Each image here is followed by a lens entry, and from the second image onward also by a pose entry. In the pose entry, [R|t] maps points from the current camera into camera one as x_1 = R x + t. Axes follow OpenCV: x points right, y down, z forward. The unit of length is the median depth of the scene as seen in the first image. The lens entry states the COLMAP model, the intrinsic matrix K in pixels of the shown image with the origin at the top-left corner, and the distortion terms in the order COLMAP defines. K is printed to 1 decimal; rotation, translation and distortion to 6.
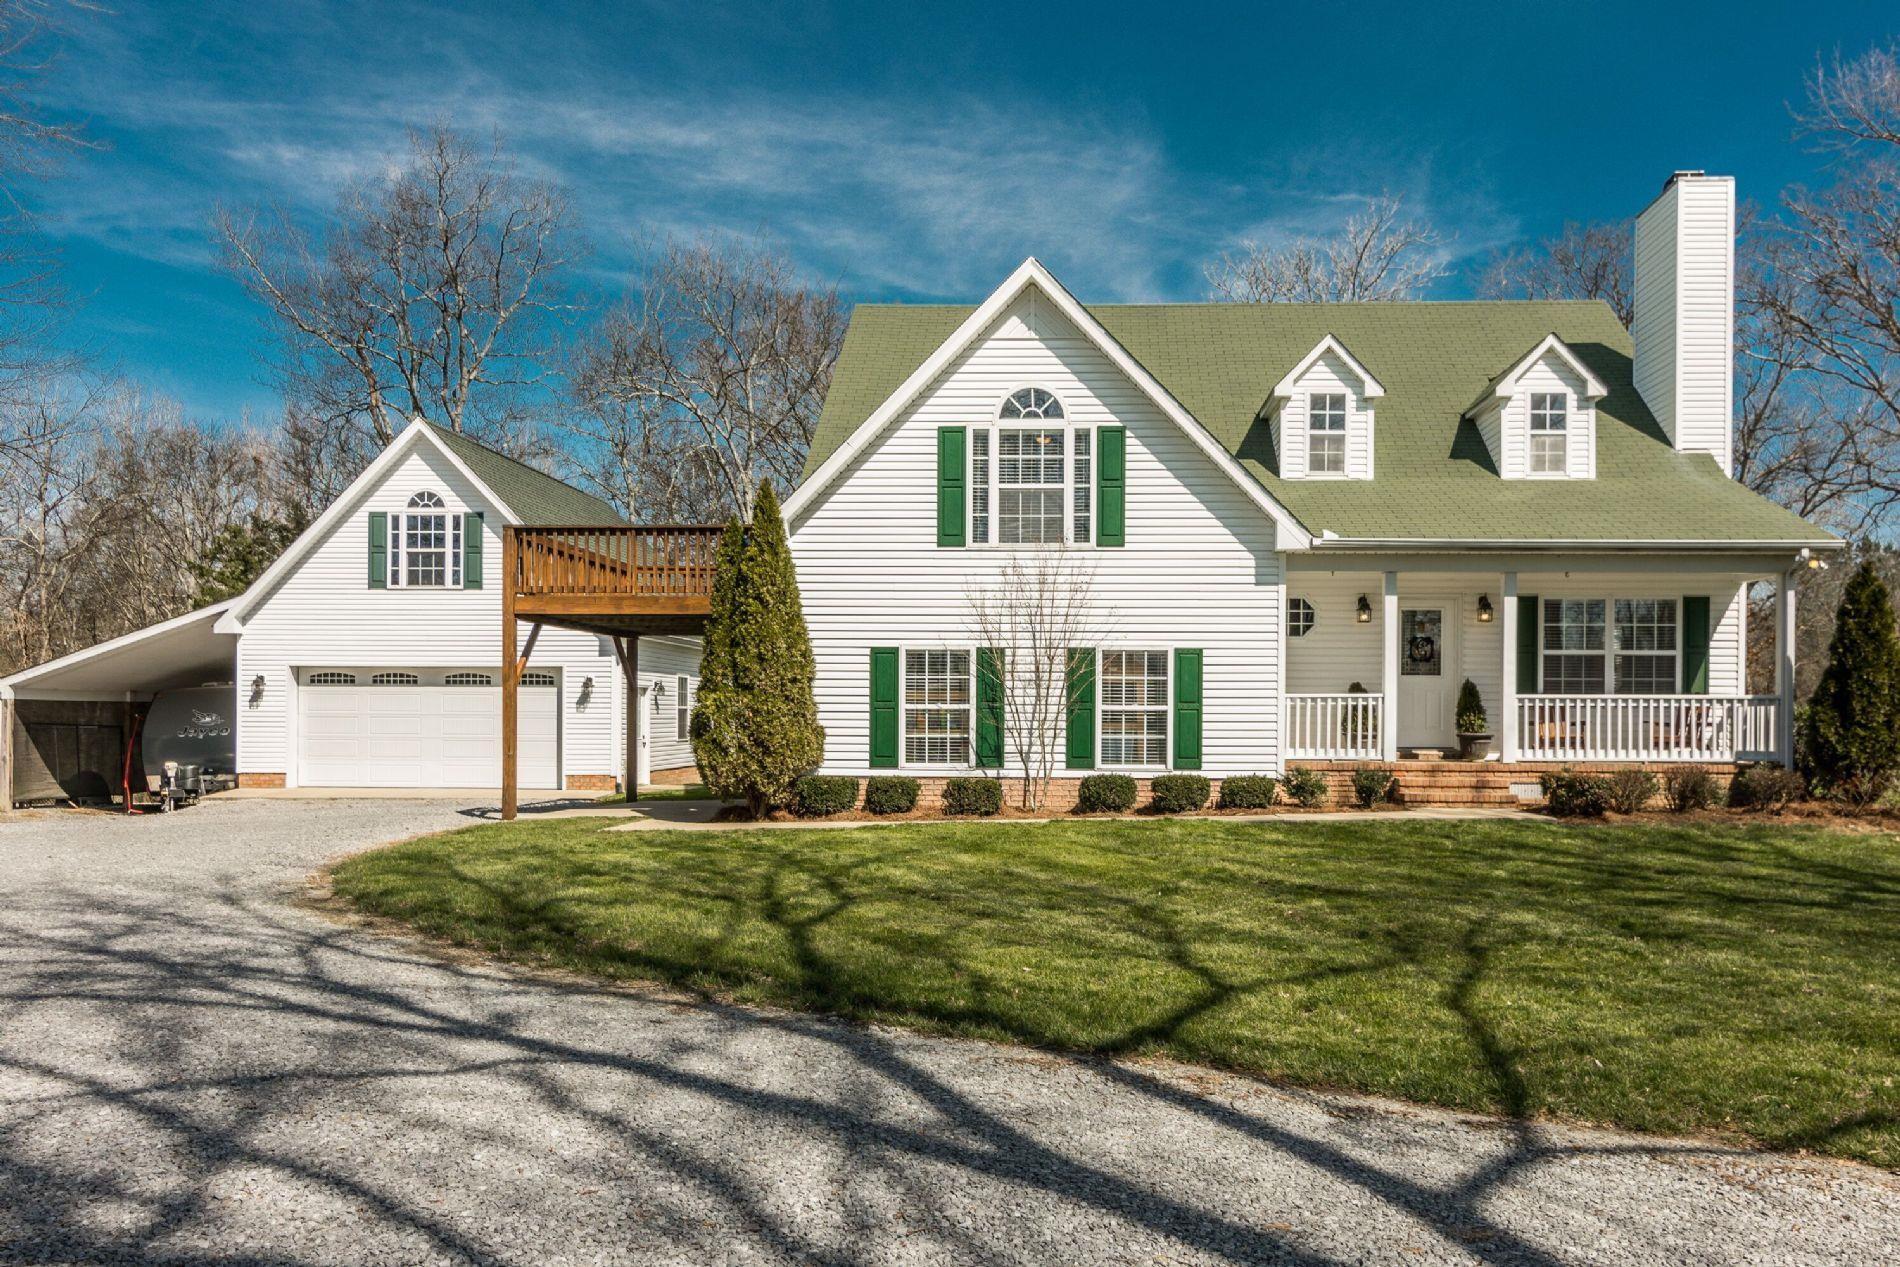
lens RADIAL K [[1412.2, 0, 954.9], [0, 1412.2, 701.3], [0, 0, 1]] dist [0.095732, -0.000592]
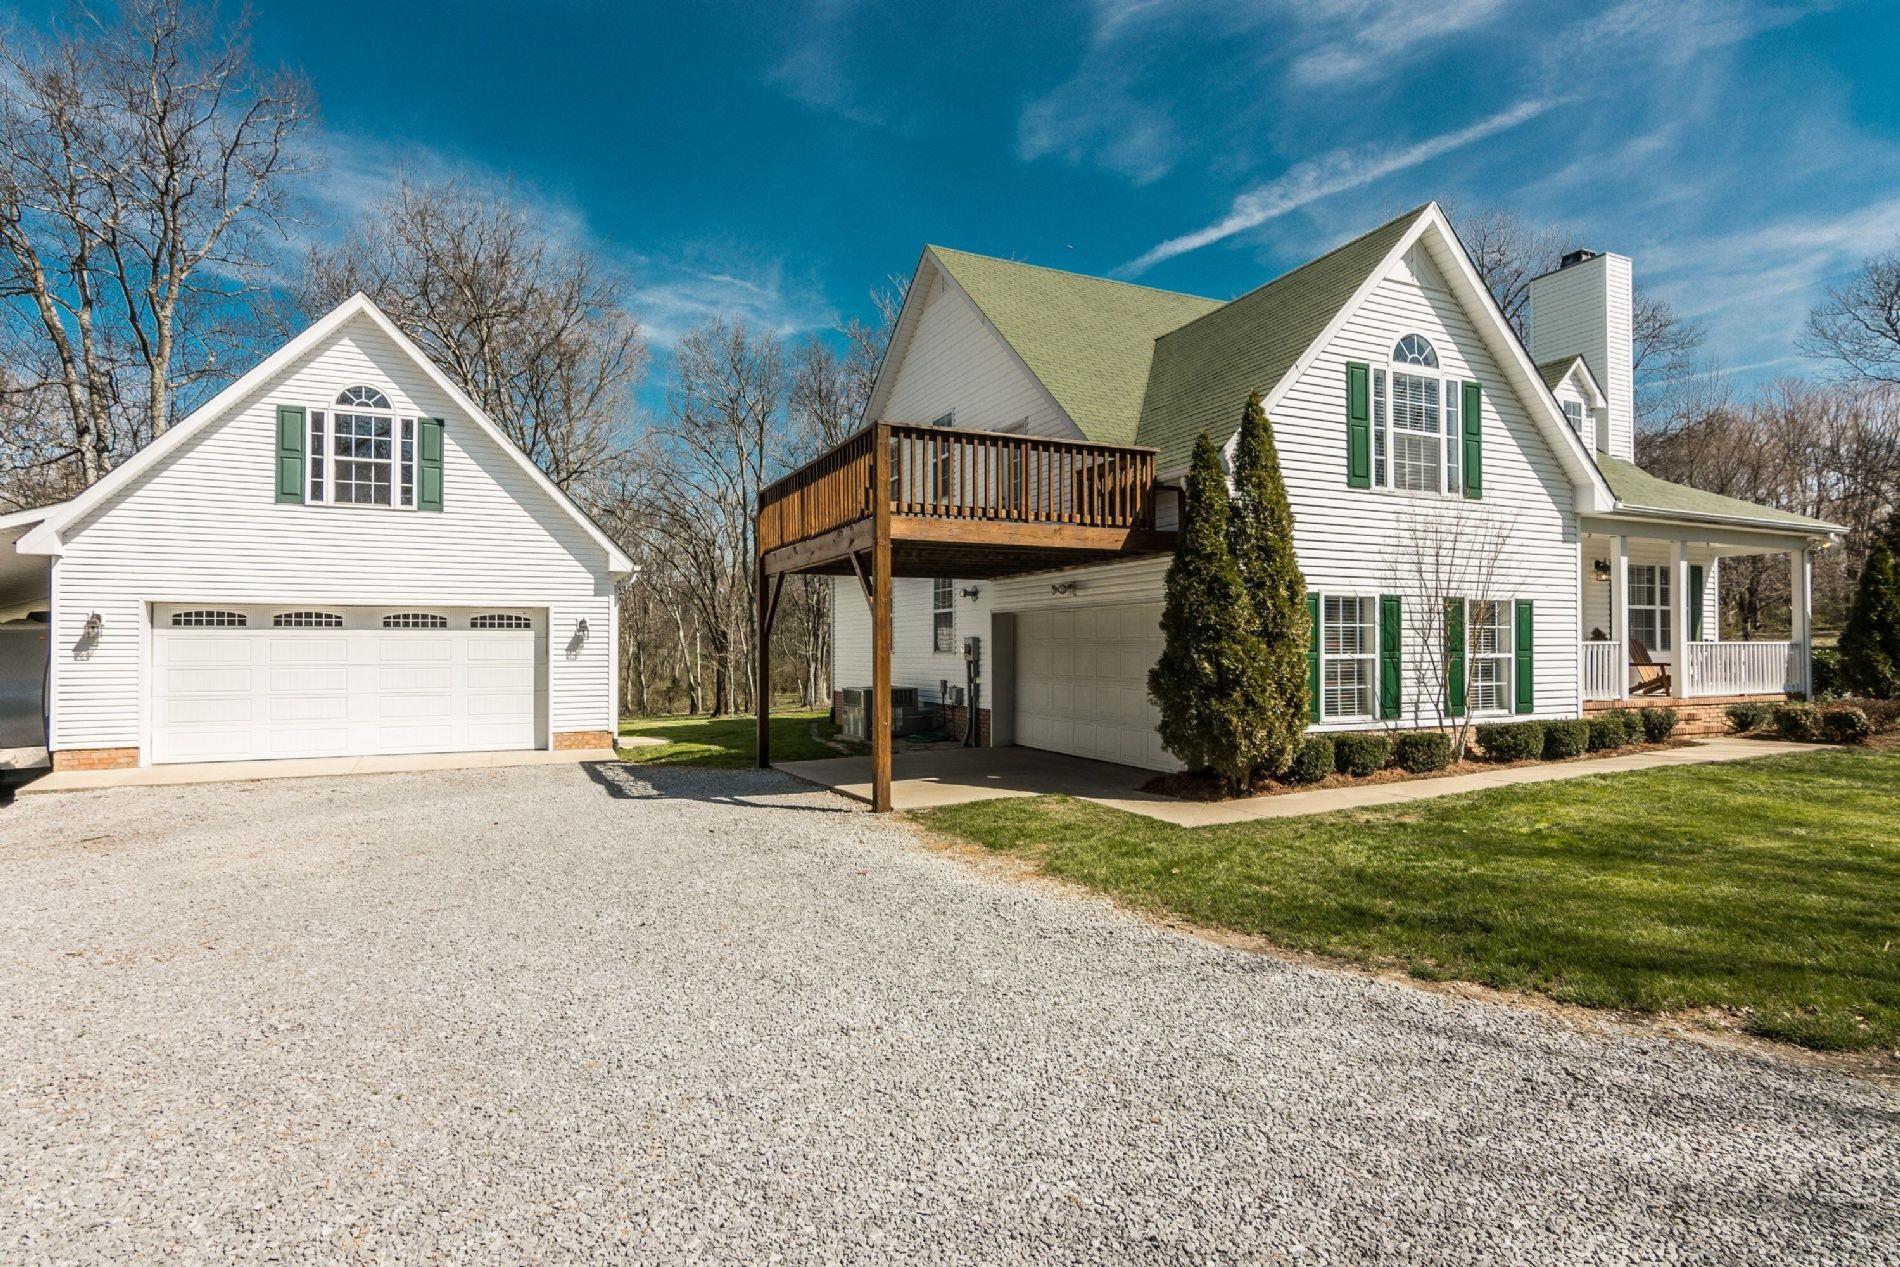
lens RADIAL K [[1041.1, 0, 953.7], [0, 1041.1, 631.3], [0, 0, 1]] dist [-0.000599, 0.029468]
pose [[0.871938, 0.000680, 0.489615, -0.583687], [0.001153, 0.999993, -0.003443, -0.011083], [-0.489614, 0.003566, 0.871932, 0.522300]]
